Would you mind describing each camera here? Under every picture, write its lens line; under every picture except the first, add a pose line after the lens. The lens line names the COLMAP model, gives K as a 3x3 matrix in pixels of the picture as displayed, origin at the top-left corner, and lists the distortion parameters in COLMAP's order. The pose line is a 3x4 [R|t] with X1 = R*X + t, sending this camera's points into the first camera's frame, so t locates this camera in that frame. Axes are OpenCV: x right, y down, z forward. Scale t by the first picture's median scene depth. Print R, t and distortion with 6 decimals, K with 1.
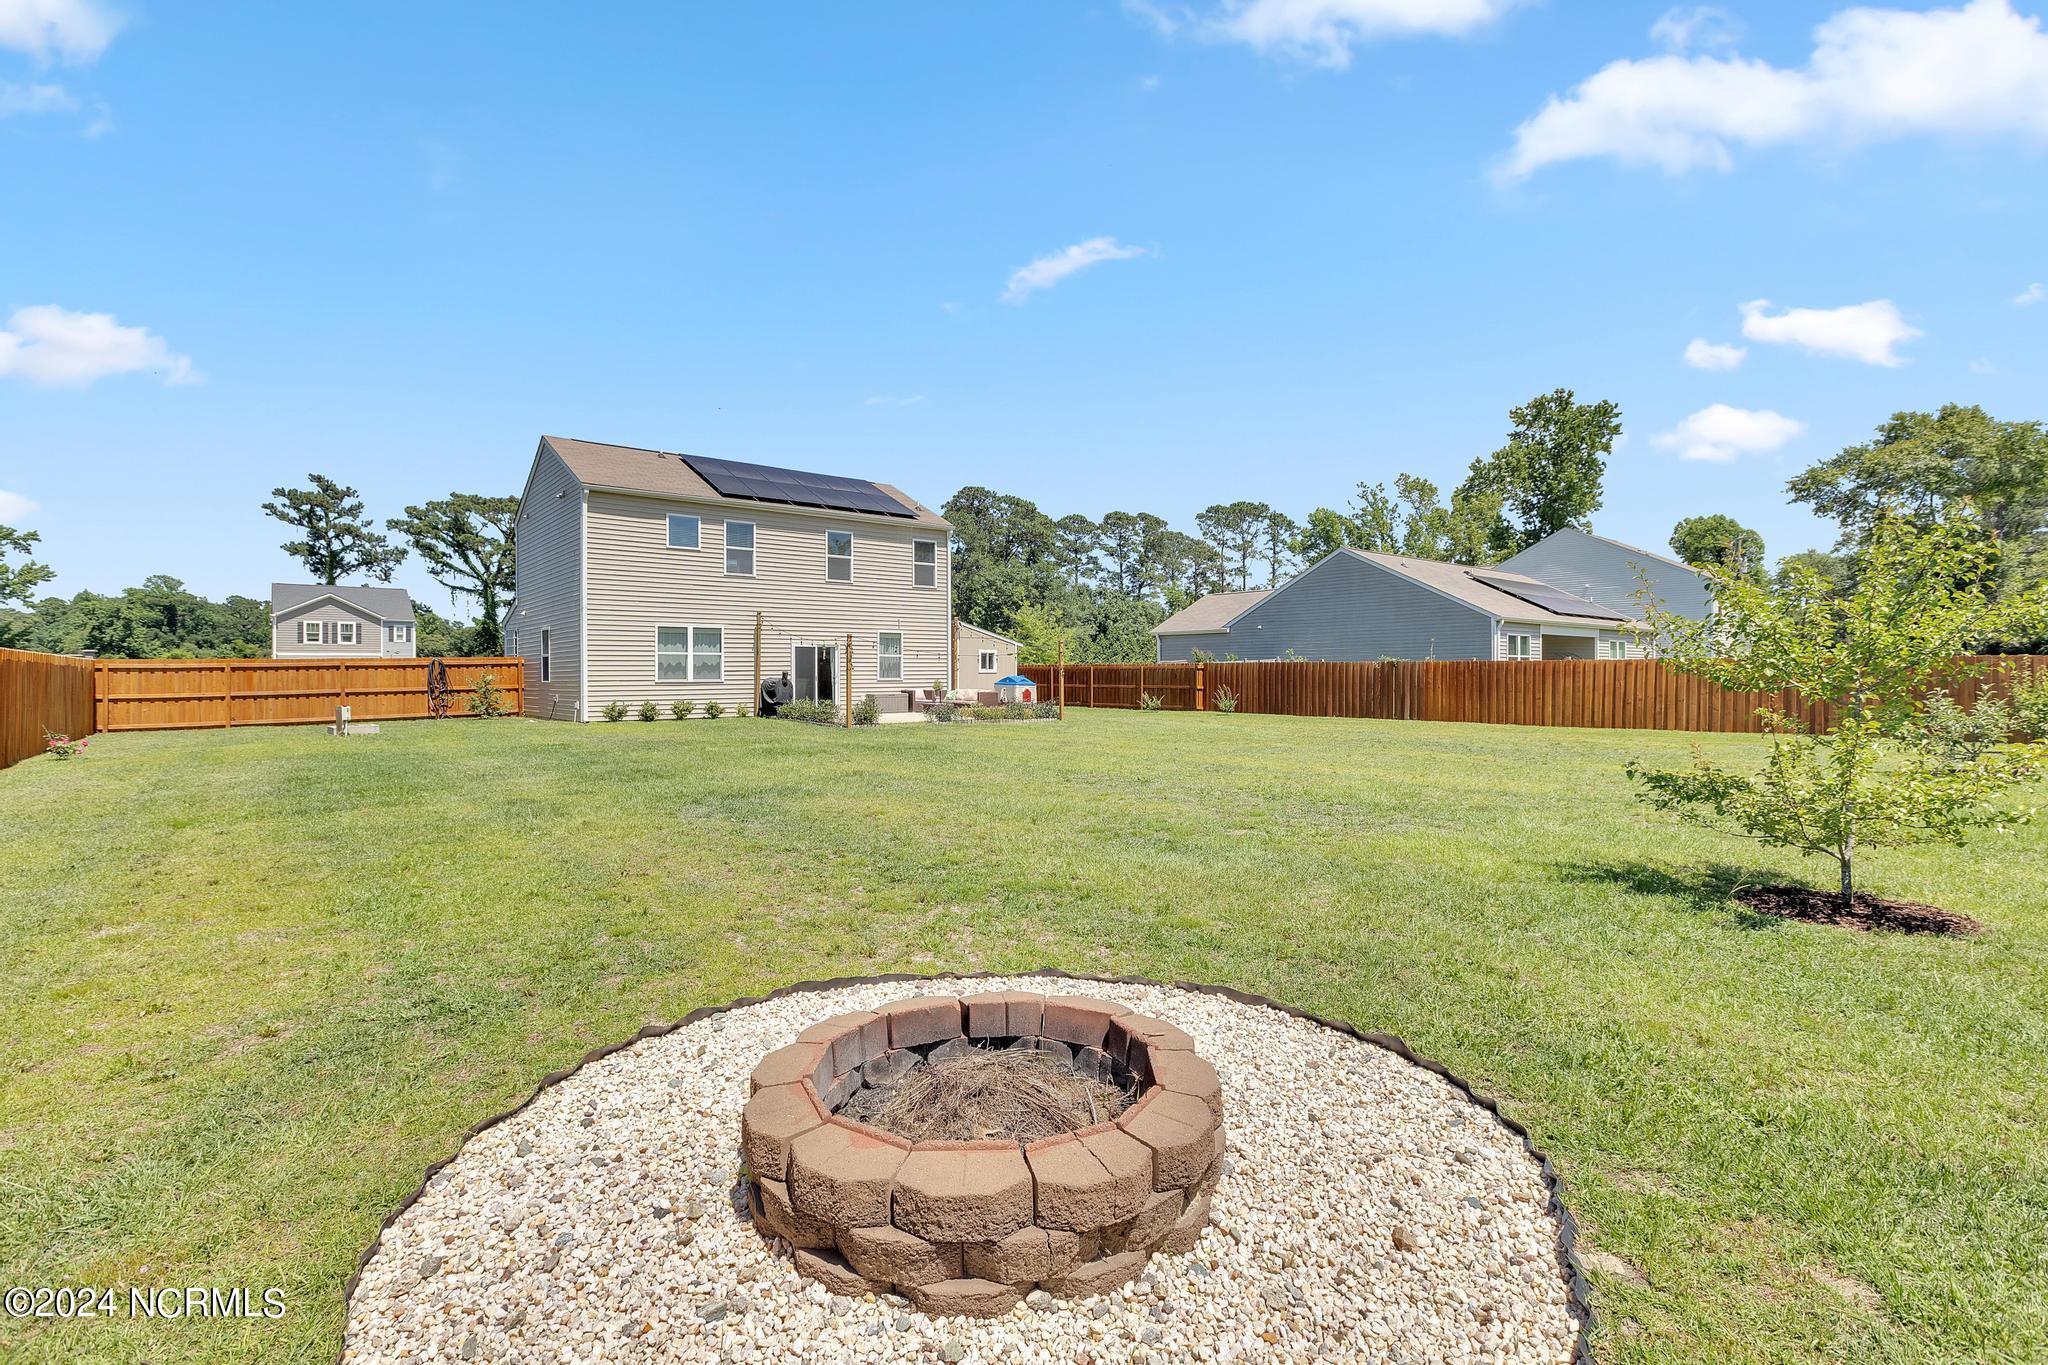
lens RADIAL K [[910.9, 0, 1034.5], [0, 910.9, 686.9], [0, 0, 1]] dist [0.000163, -0.000109]
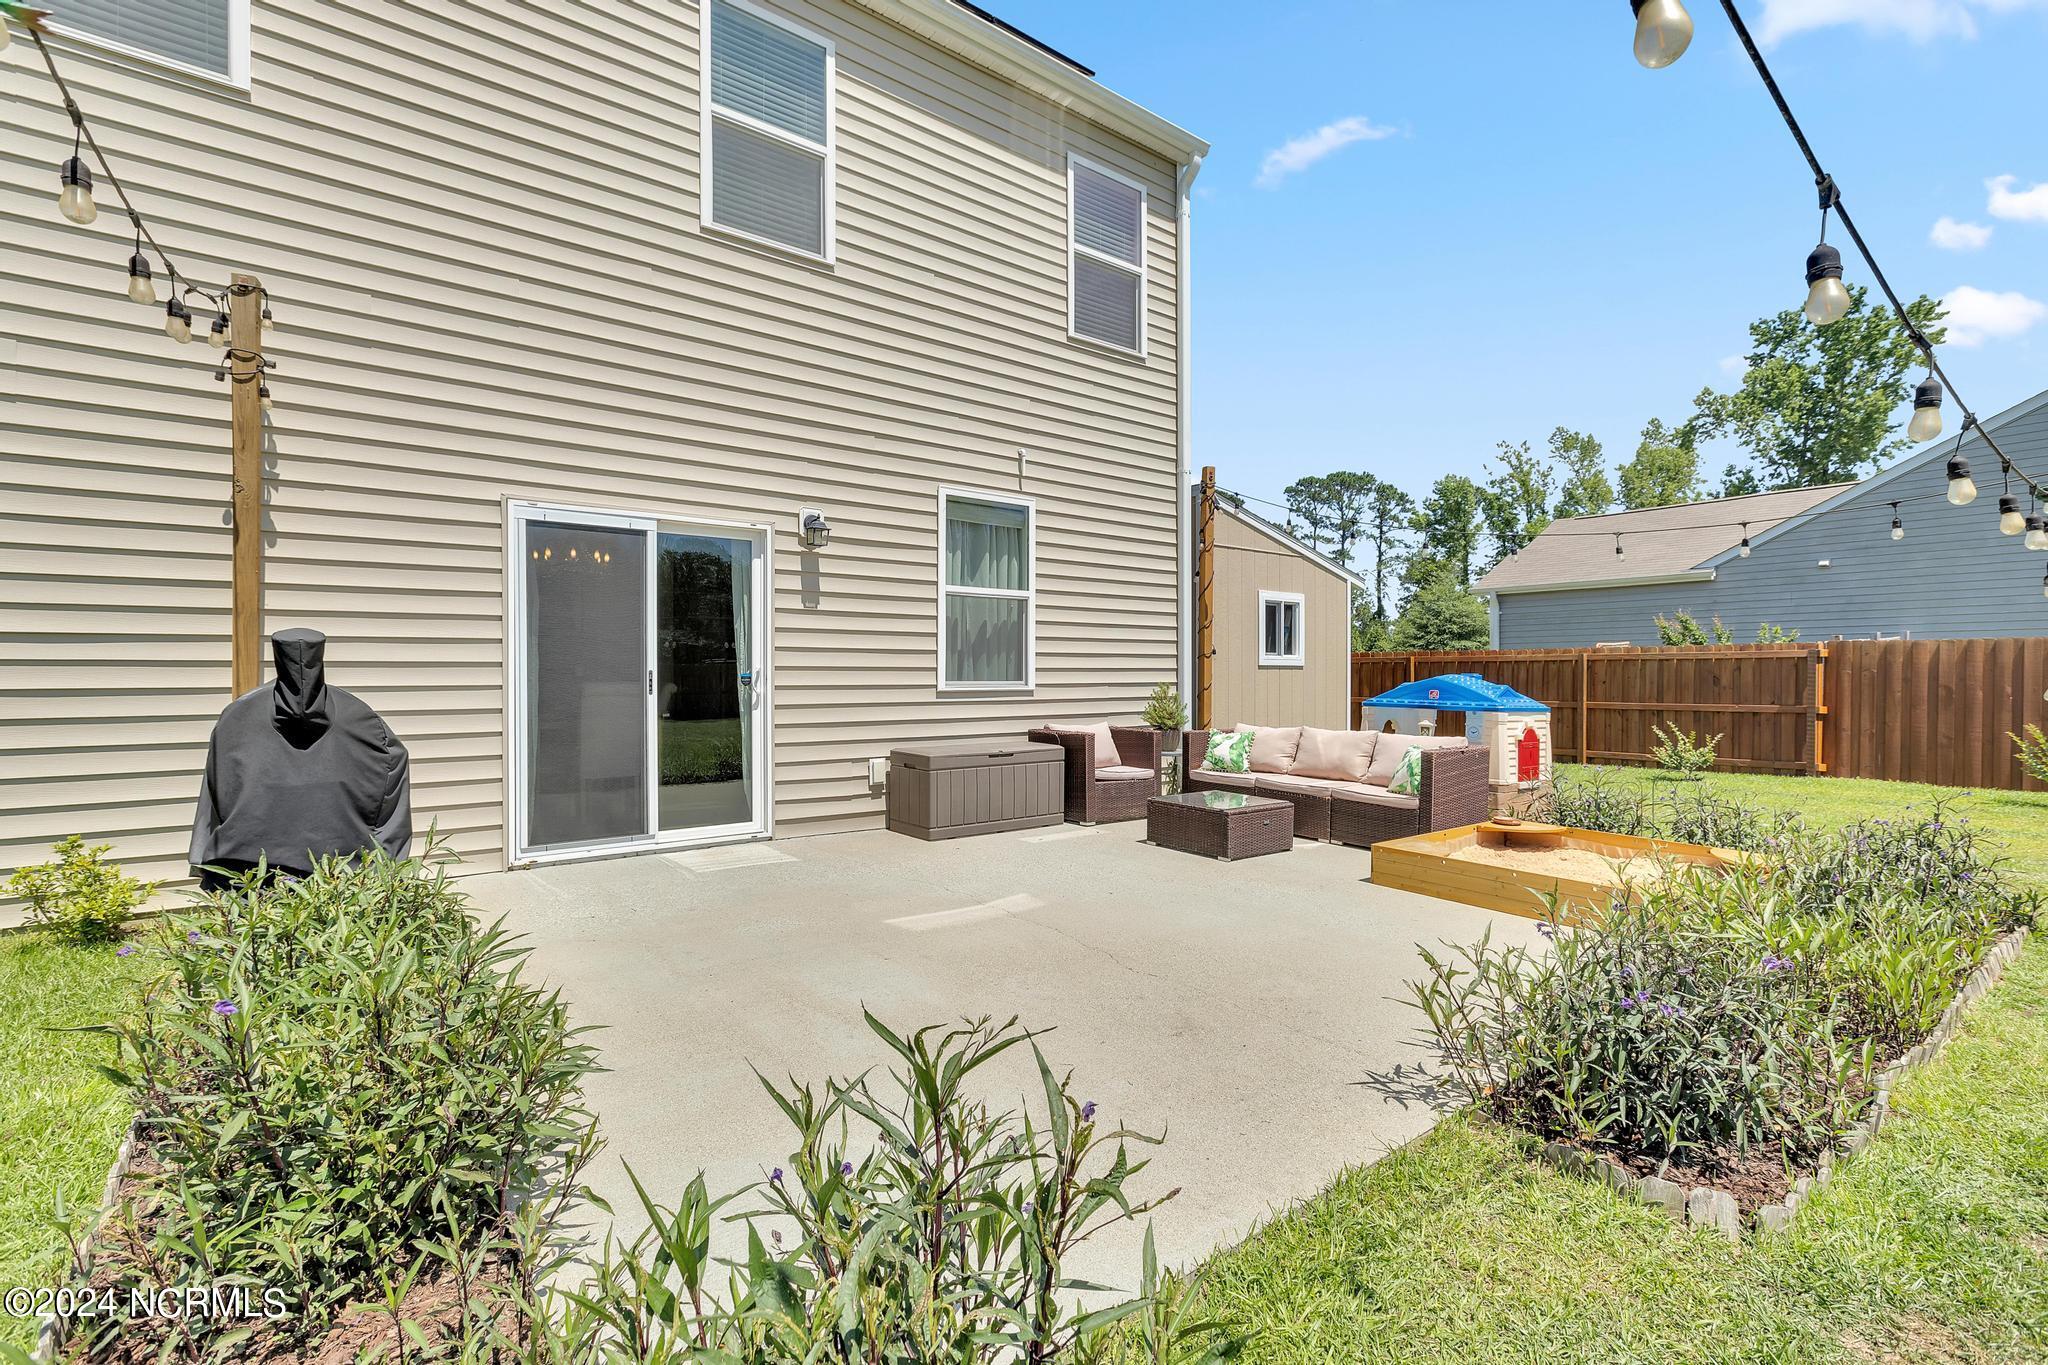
lens RADIAL K [[910.9, 0, 1034.5], [0, 910.9, 686.9], [0, 0, 1]] dist [0.000163, -0.000109]
pose [[0.999466, 0.000148, -0.032665, -0.028707], [-0.000277, 0.999992, -0.003960, -0.001535], [0.032665, 0.003967, 0.999459, 0.156860]]
